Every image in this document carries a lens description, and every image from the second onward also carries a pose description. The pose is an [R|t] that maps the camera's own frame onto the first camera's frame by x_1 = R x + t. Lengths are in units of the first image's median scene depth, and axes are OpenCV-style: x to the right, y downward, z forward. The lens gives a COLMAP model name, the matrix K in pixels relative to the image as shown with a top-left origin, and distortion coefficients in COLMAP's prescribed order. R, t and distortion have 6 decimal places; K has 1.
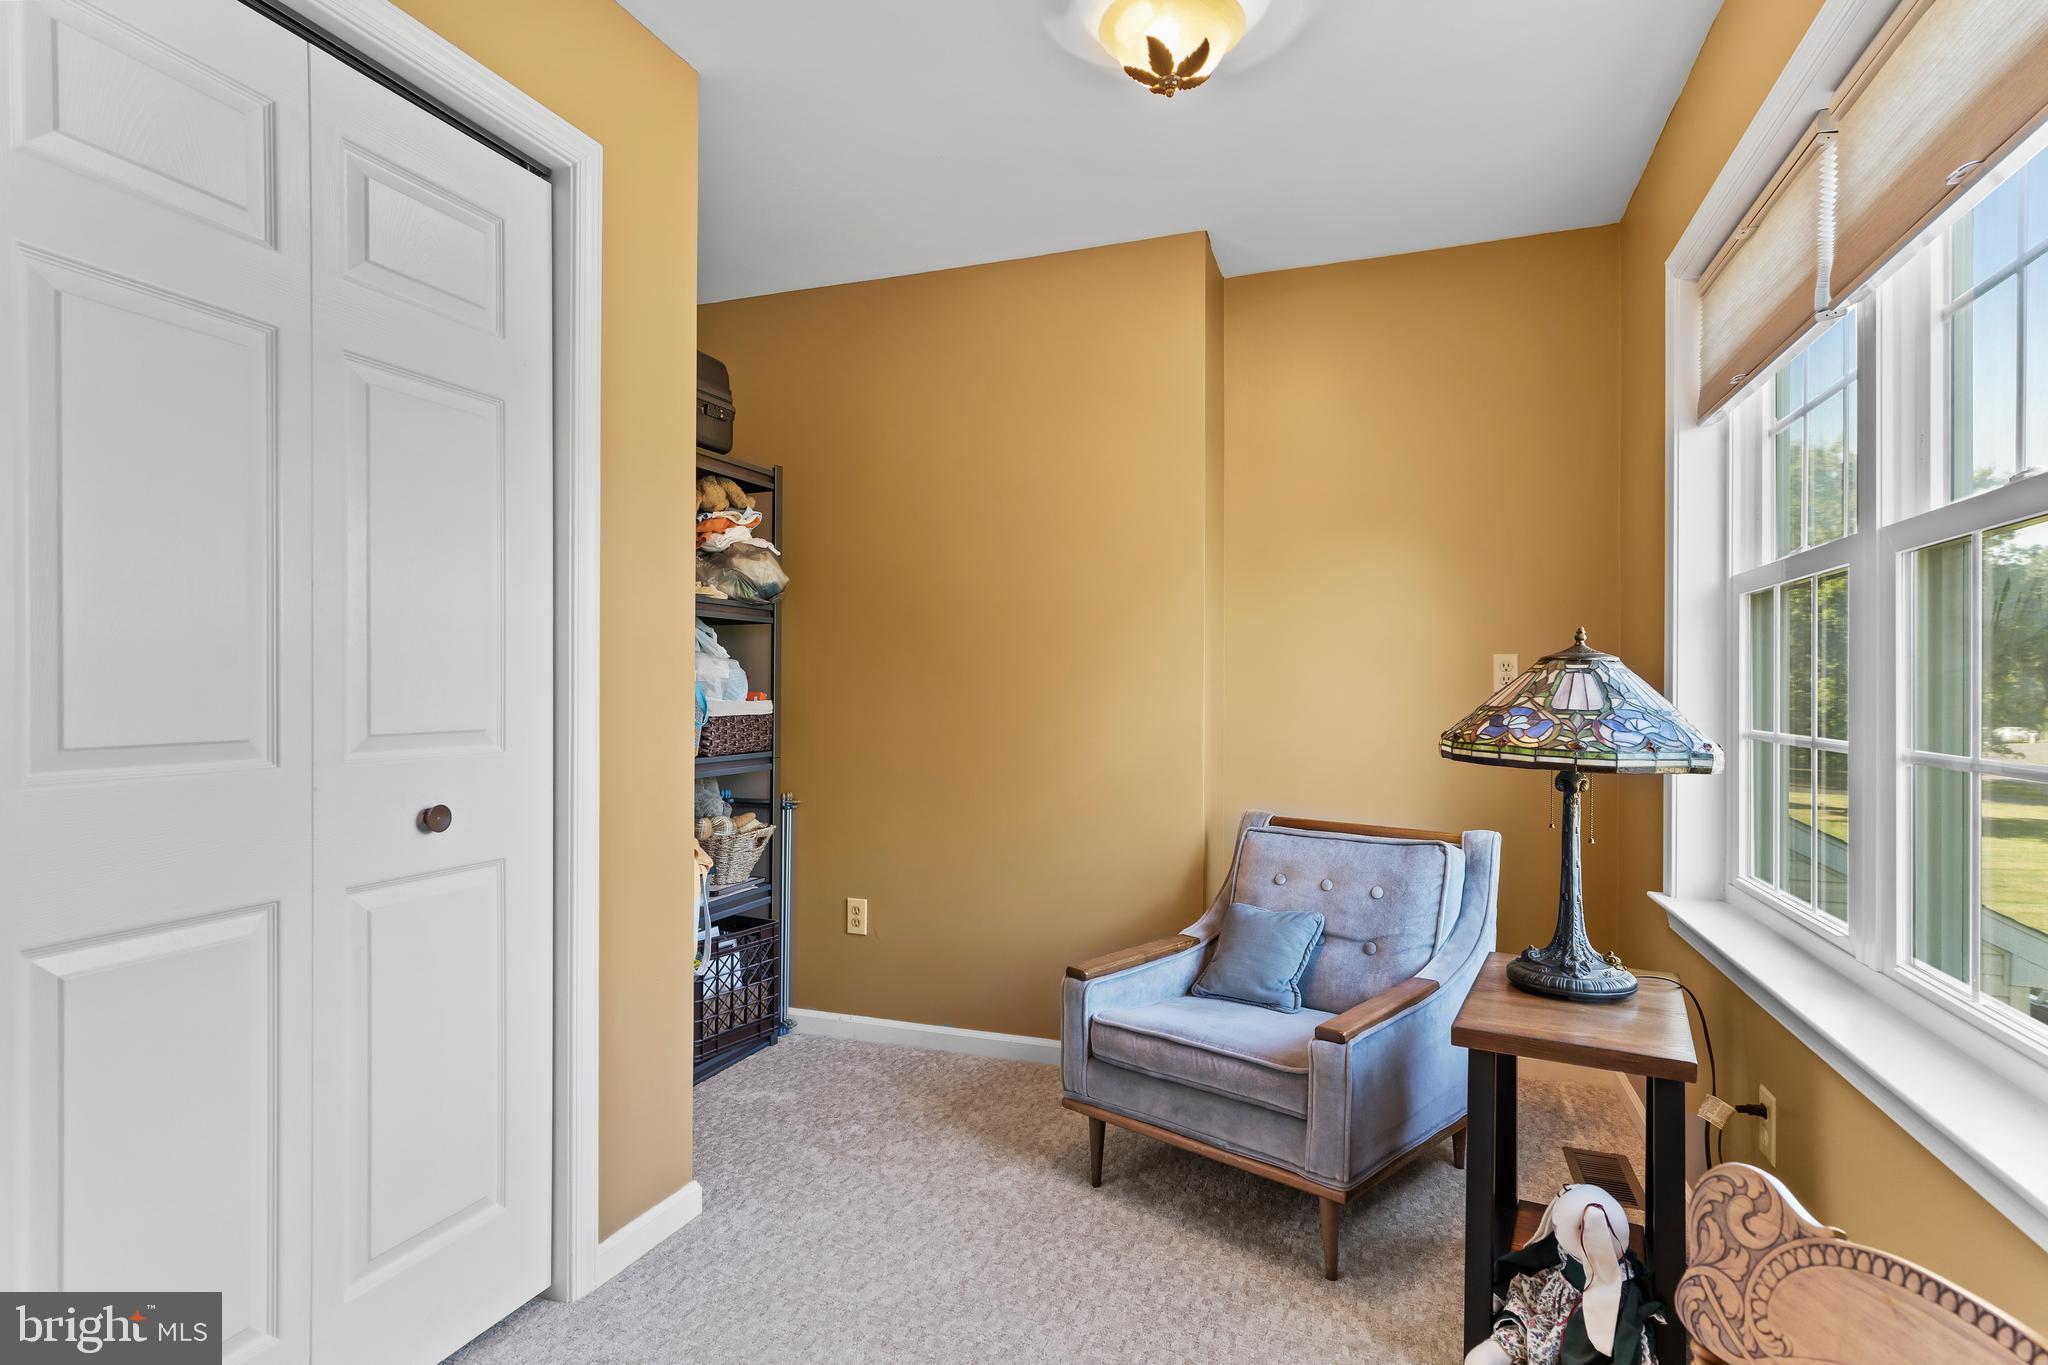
lens RADIAL K [[1060.3, 0, 1032.4], [0, 1060.3, 677.3], [0, 0, 1]] dist [-0.012466, 0.006481]
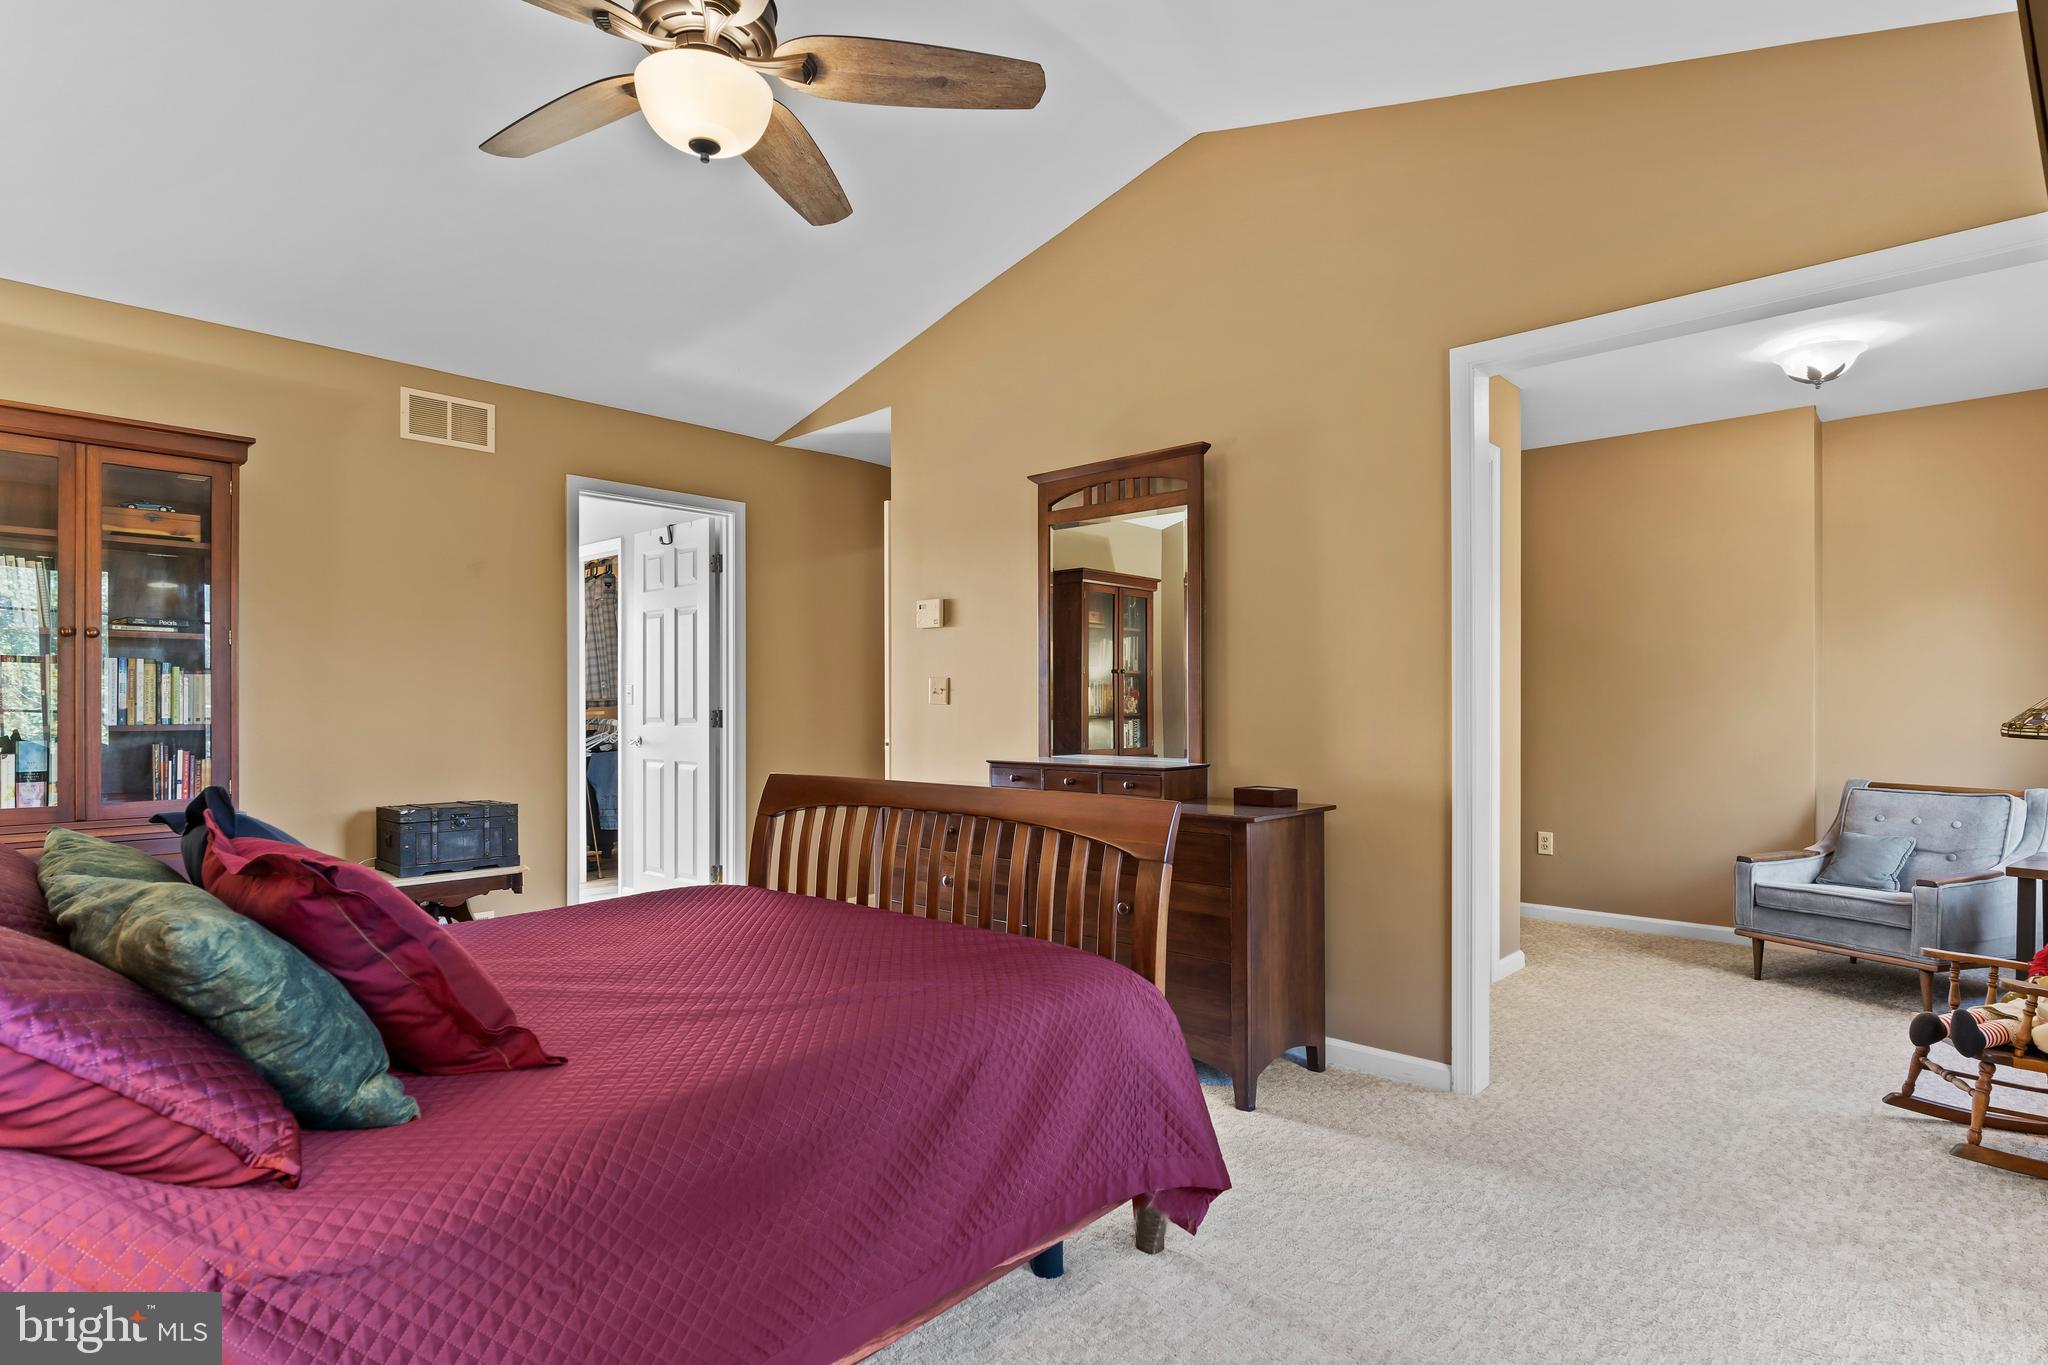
lens RADIAL K [[1060.3, 0, 1014.6], [0, 1060.3, 697.0], [0, 0, 1]] dist [-0.012466, 0.006481]
pose [[0.917599, -0.007130, -0.397444, -0.363906], [0.009742, 0.999942, 0.004554, -0.014566], [0.397389, -0.008050, 0.917615, -1.078268]]
